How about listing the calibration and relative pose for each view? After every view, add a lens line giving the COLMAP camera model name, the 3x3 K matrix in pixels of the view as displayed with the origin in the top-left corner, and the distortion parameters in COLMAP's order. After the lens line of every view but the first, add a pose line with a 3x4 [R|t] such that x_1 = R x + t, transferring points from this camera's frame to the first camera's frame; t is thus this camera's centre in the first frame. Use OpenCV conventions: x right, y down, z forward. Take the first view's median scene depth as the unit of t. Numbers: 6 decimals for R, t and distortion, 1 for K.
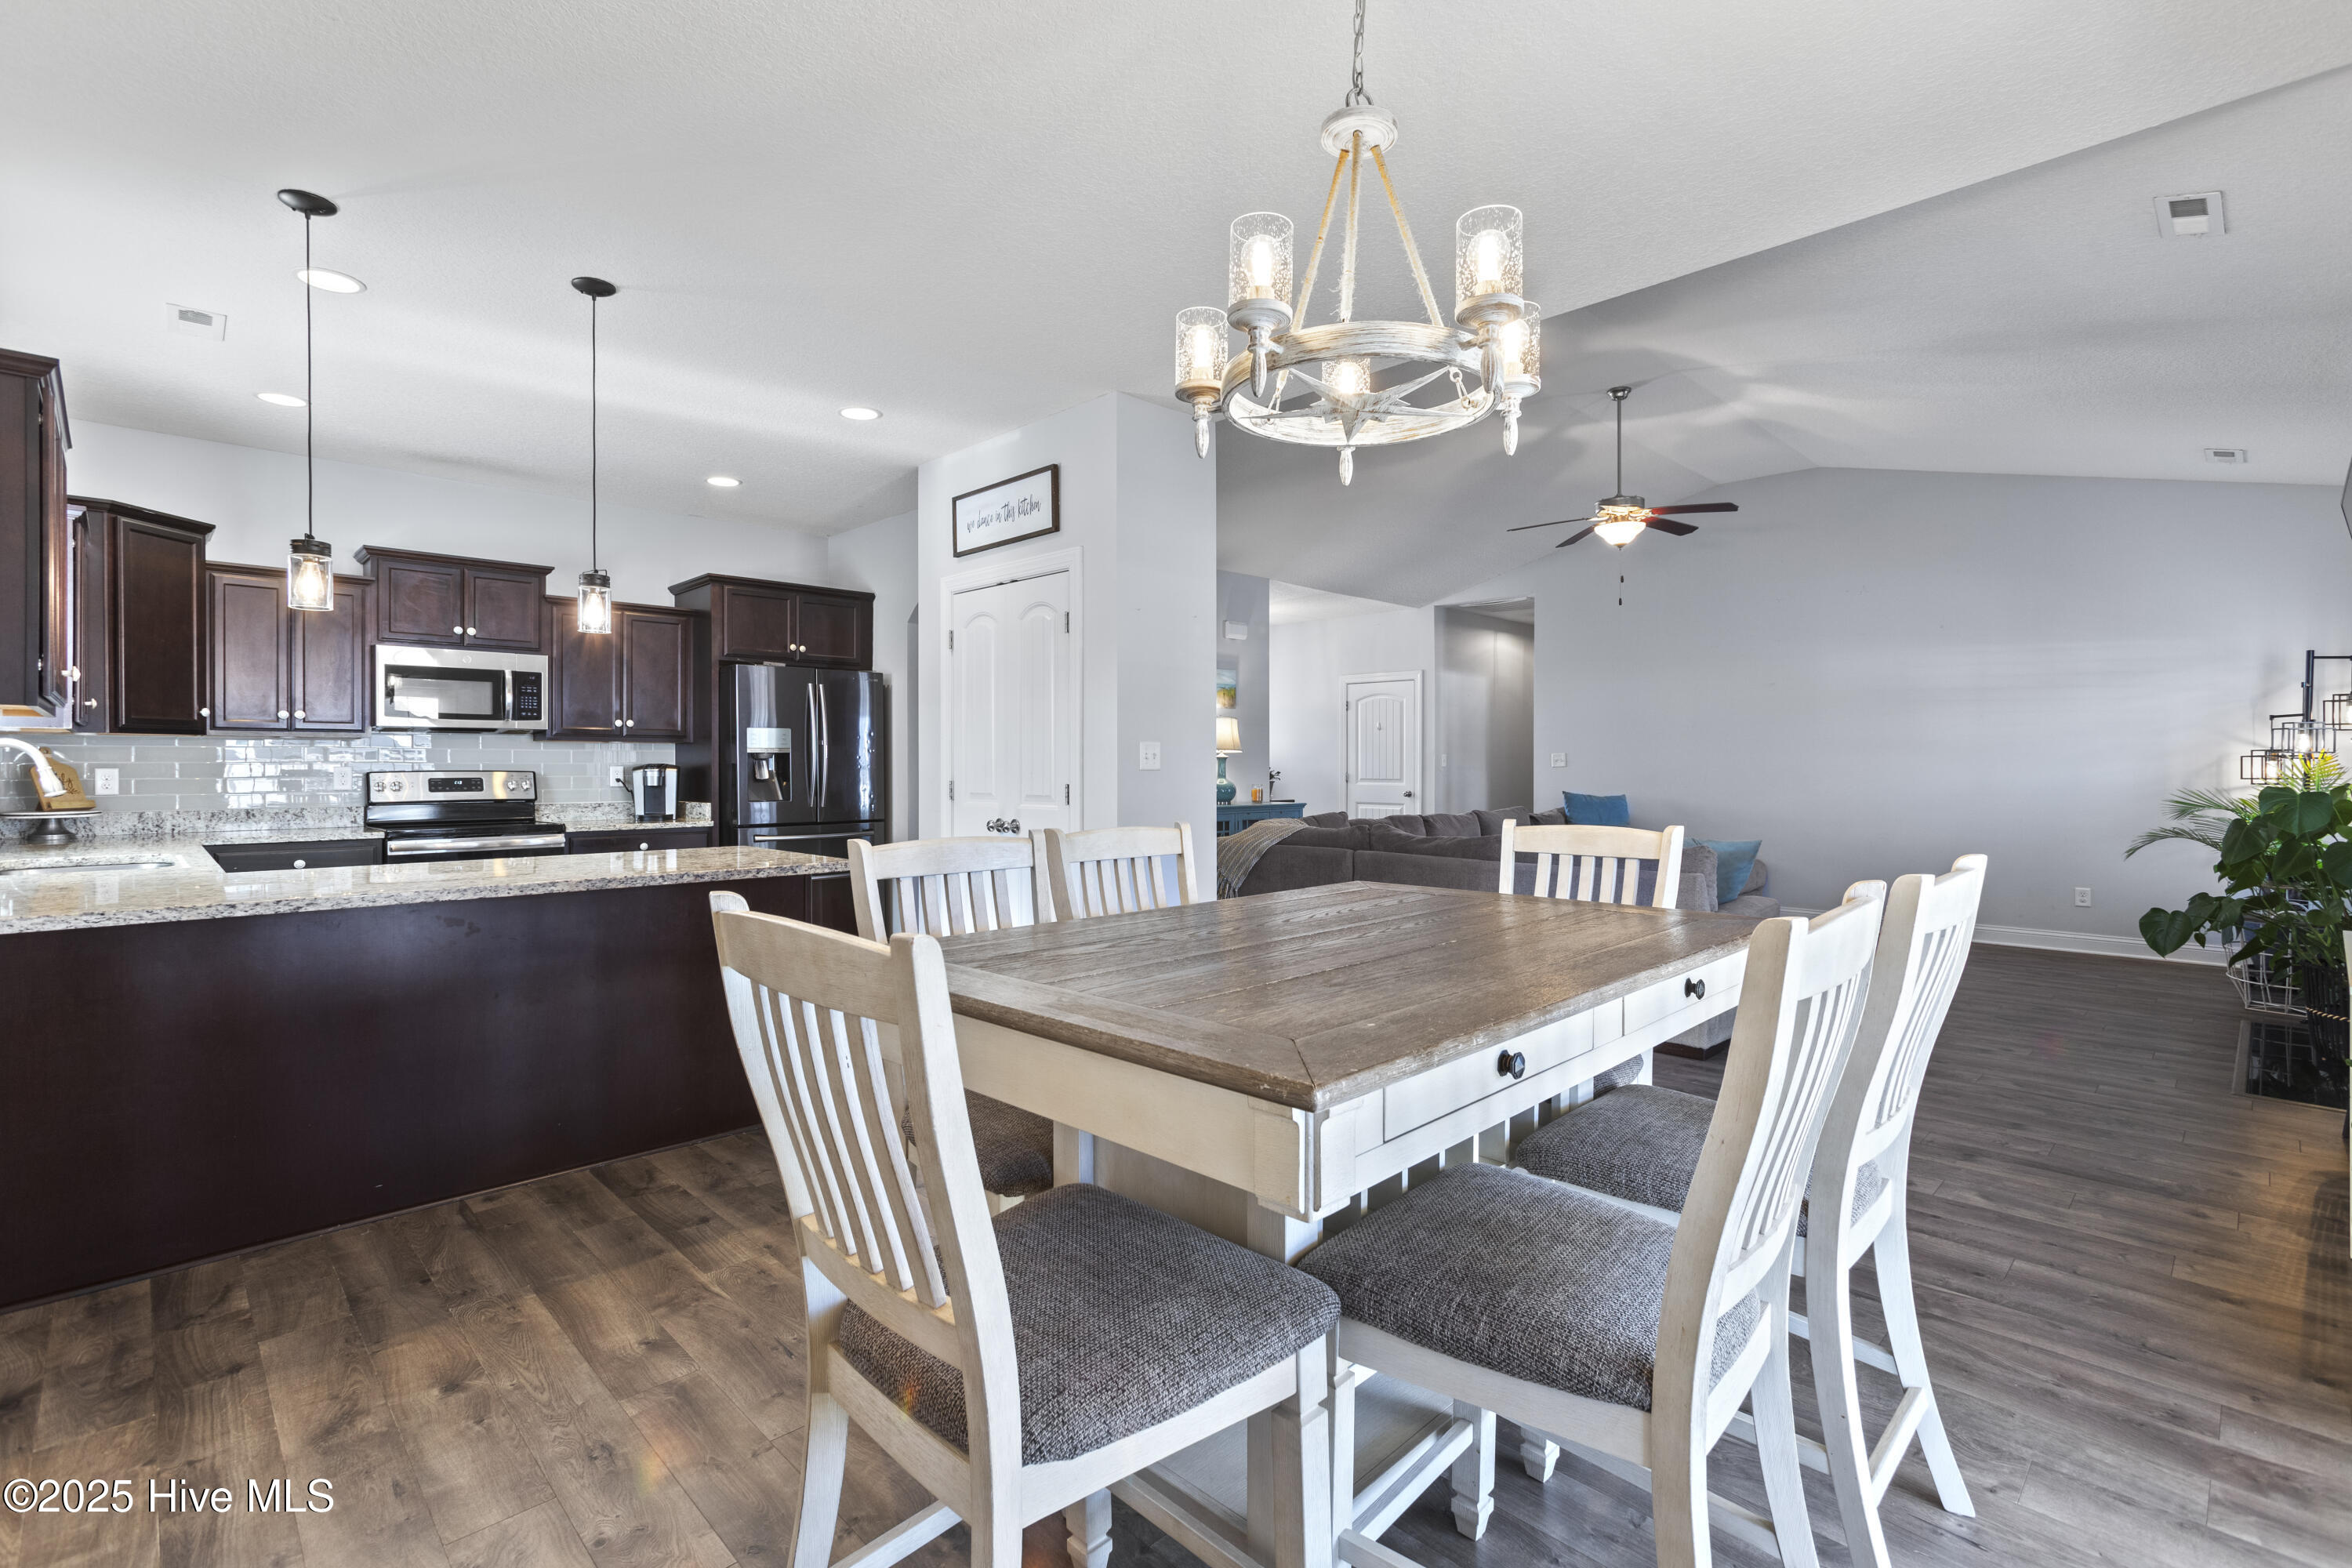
lens RADIAL K [[1045.5, 0, 1181.5], [0, 1045.5, 772.3], [0, 0, 1]] dist [0.000978, -0.000195]
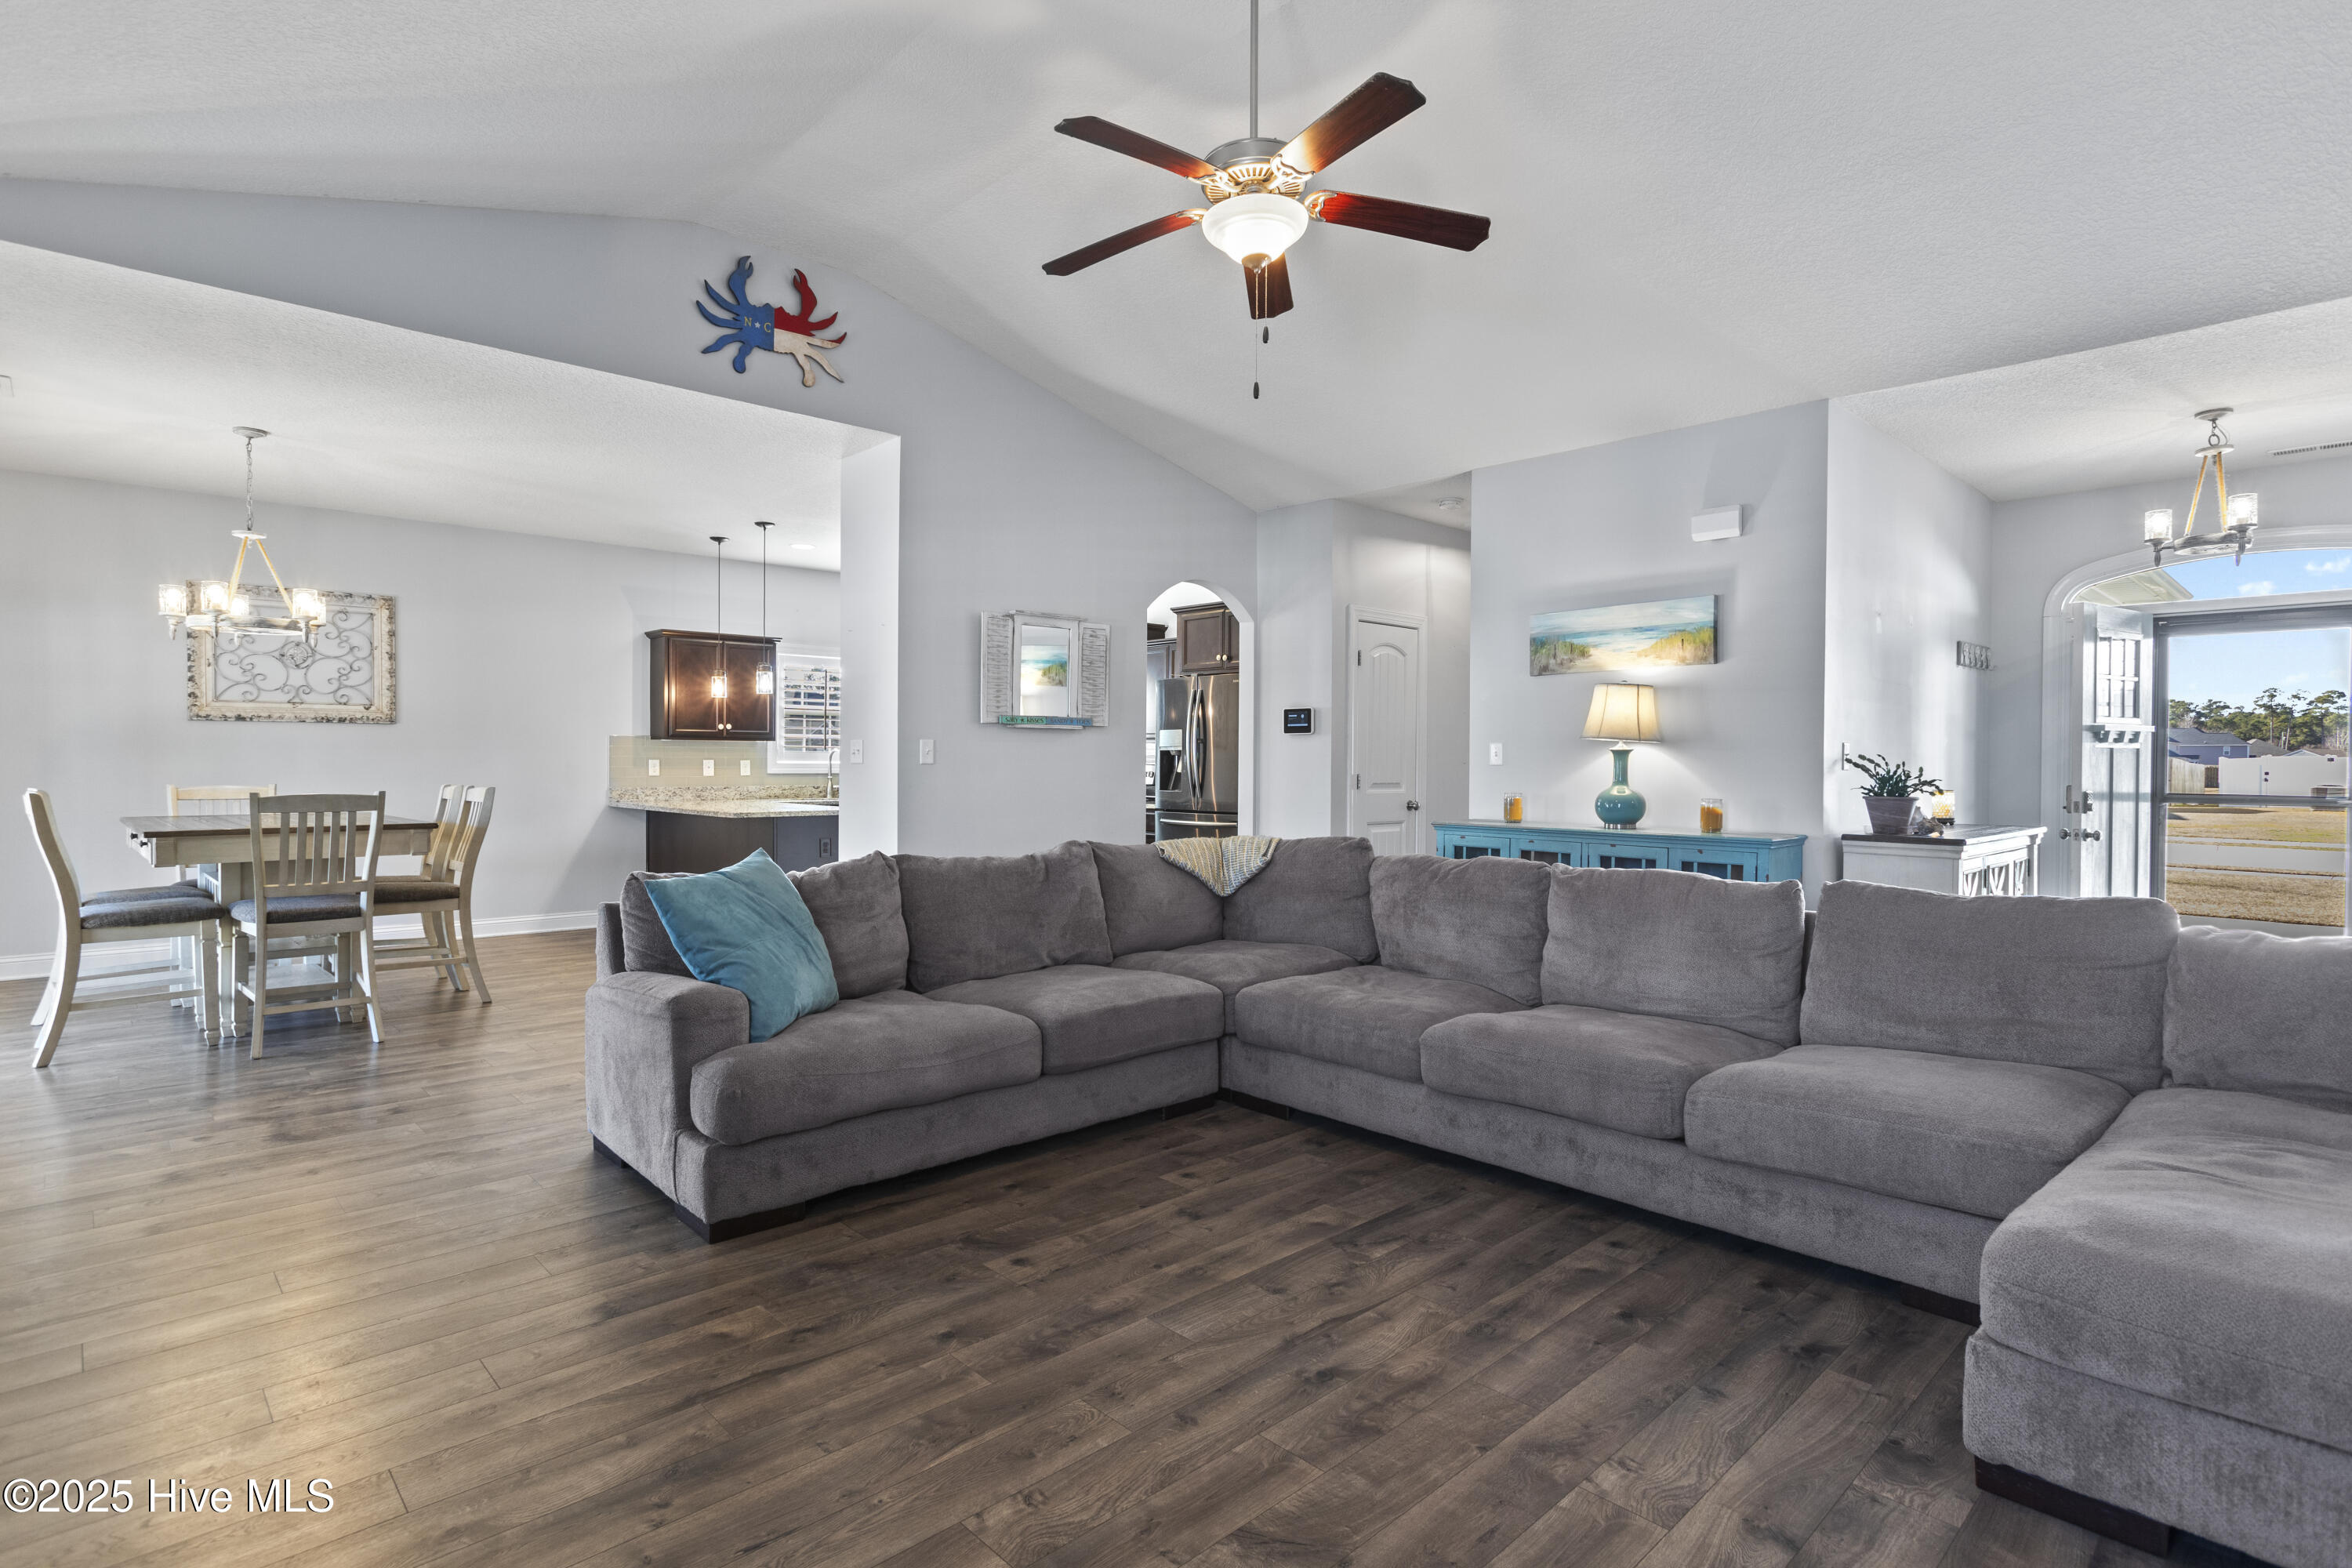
lens RADIAL K [[1190.1, 0, 1189.6], [0, 1190.1, 768.7], [0, 0, 1]] dist [-0.009957, -0.000092]
pose [[-0.016212, 0.002675, -0.999865, 0.687000], [-0.014461, 0.999891, 0.002910, -0.001450], [0.999764, 0.014507, -0.016172, 0.730826]]
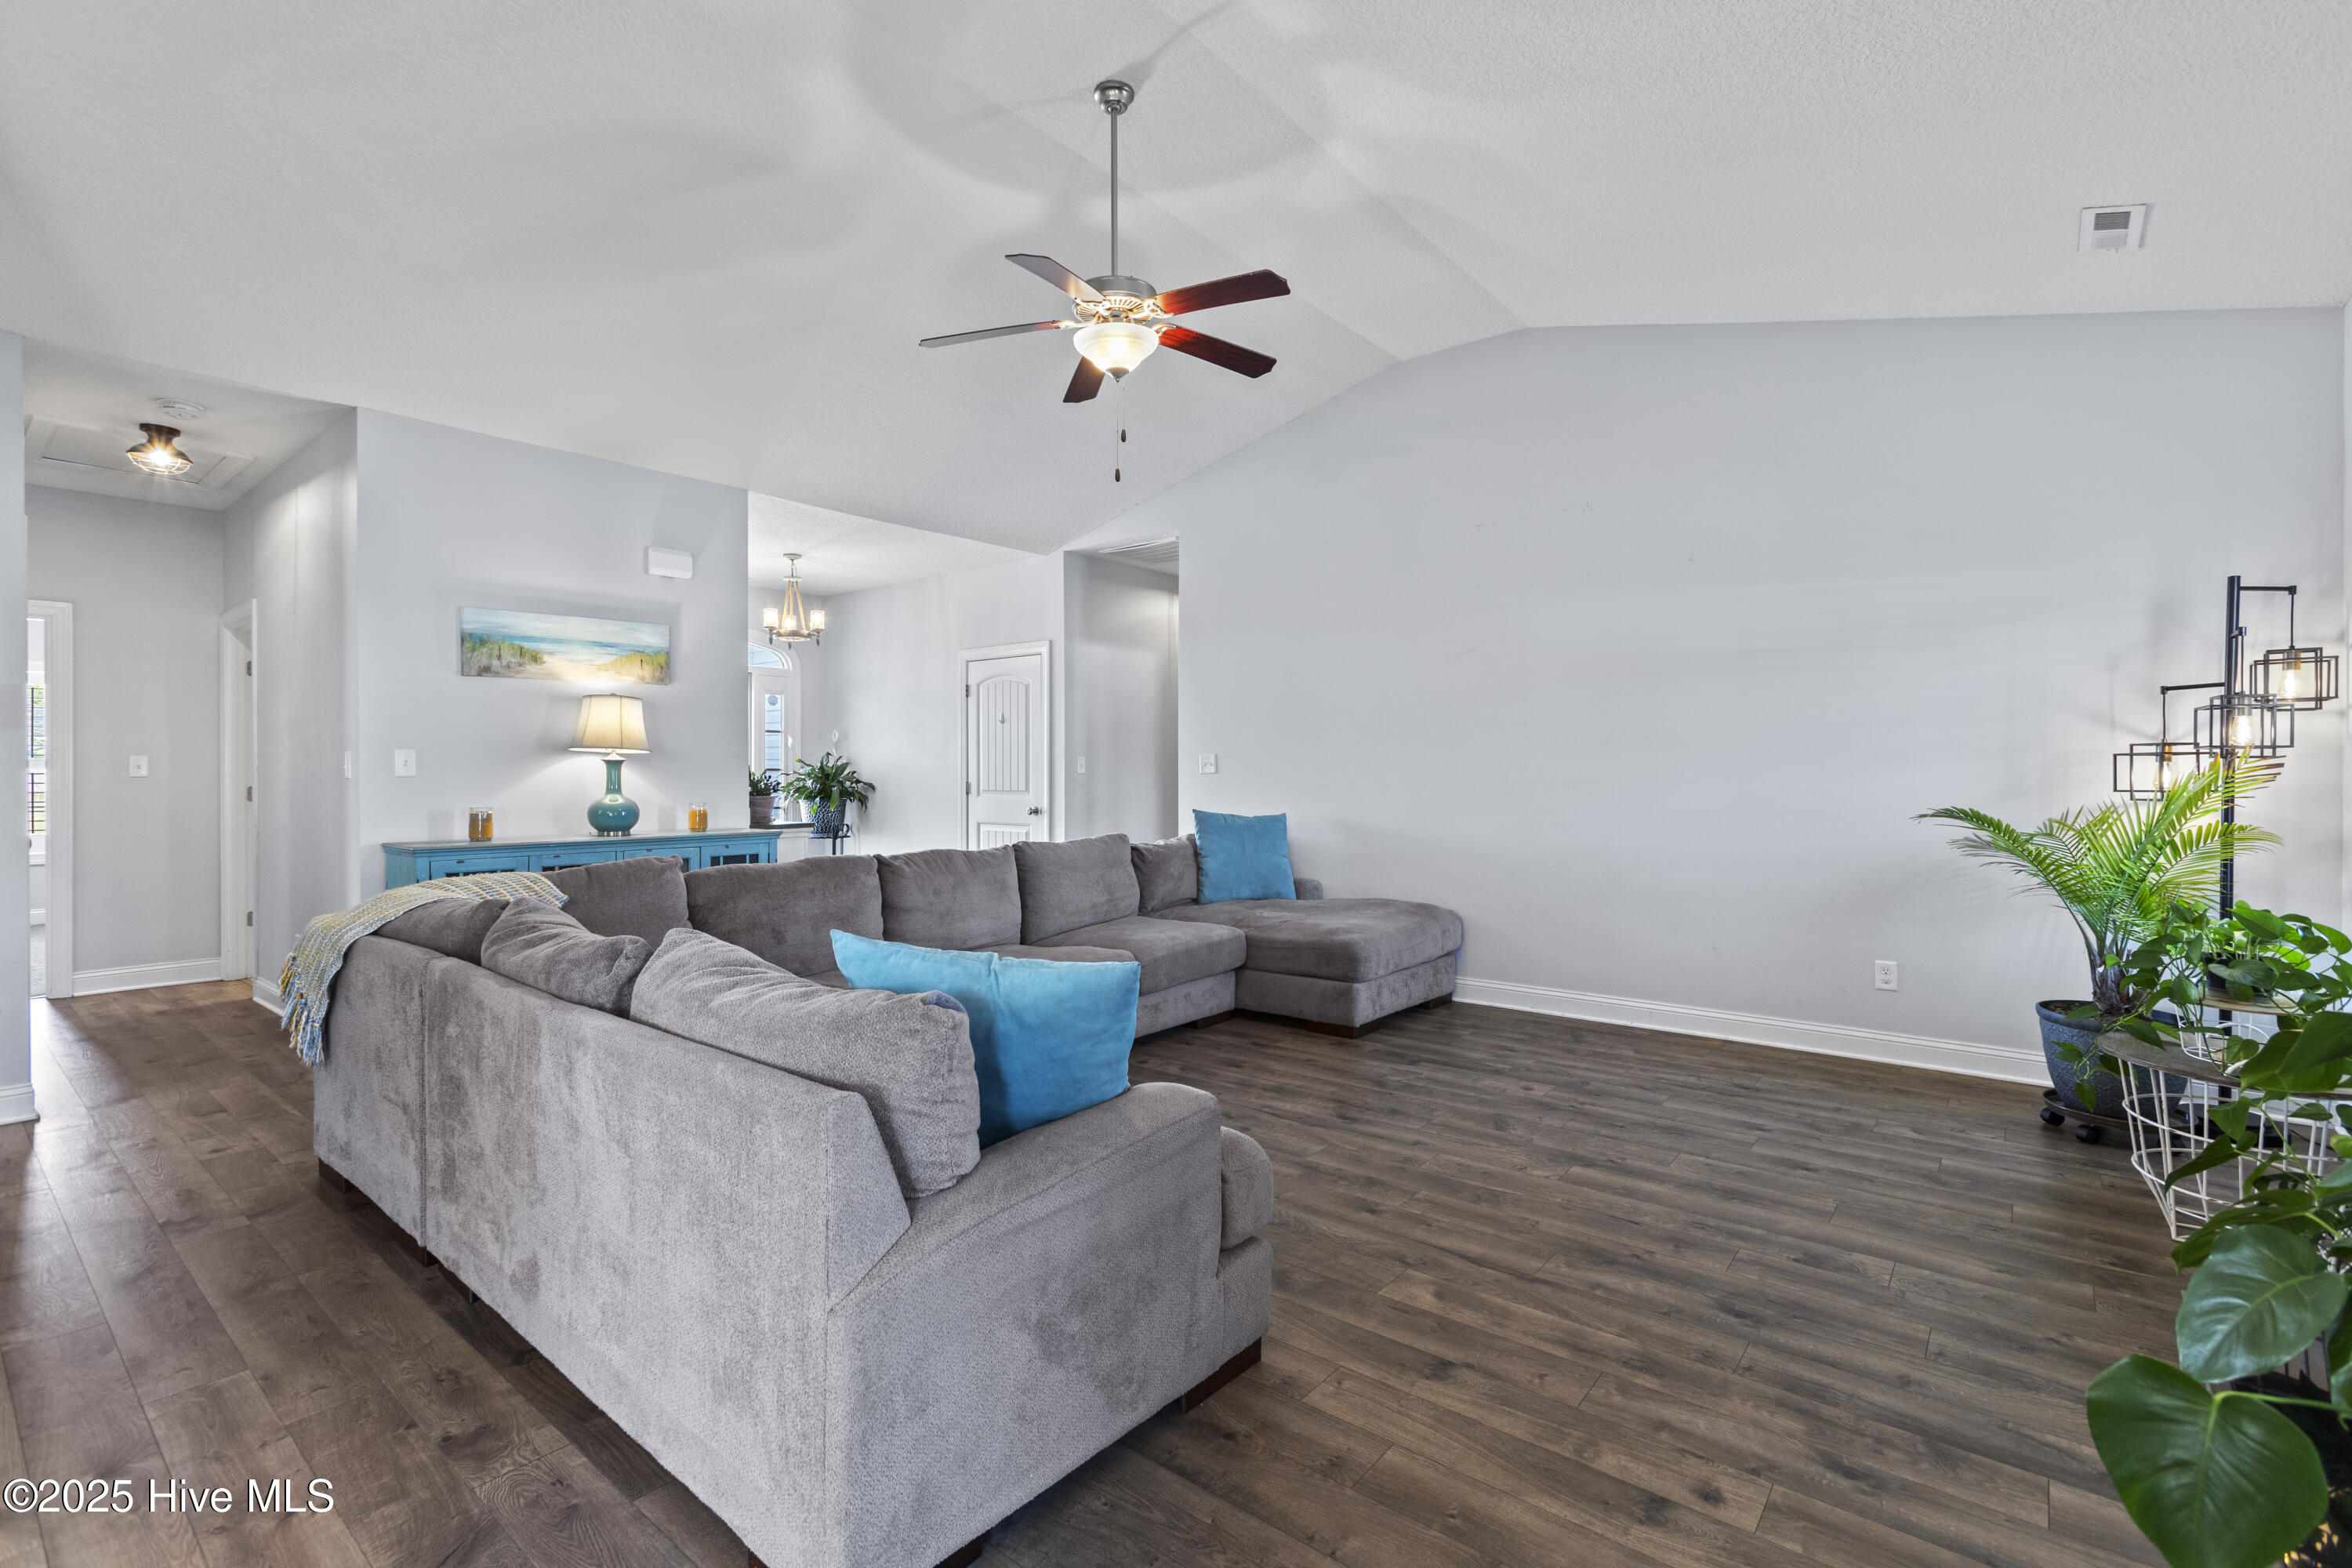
lens RADIAL K [[1045.5, 0, 1180.4], [0, 1045.5, 788.0], [0, 0, 1]] dist [0.000978, -0.000195]
pose [[0.993817, -0.003842, 0.110963, 0.290281], [0.003032, 0.999968, 0.007469, -0.001009], [-0.110988, -0.007086, 0.993797, 0.331146]]
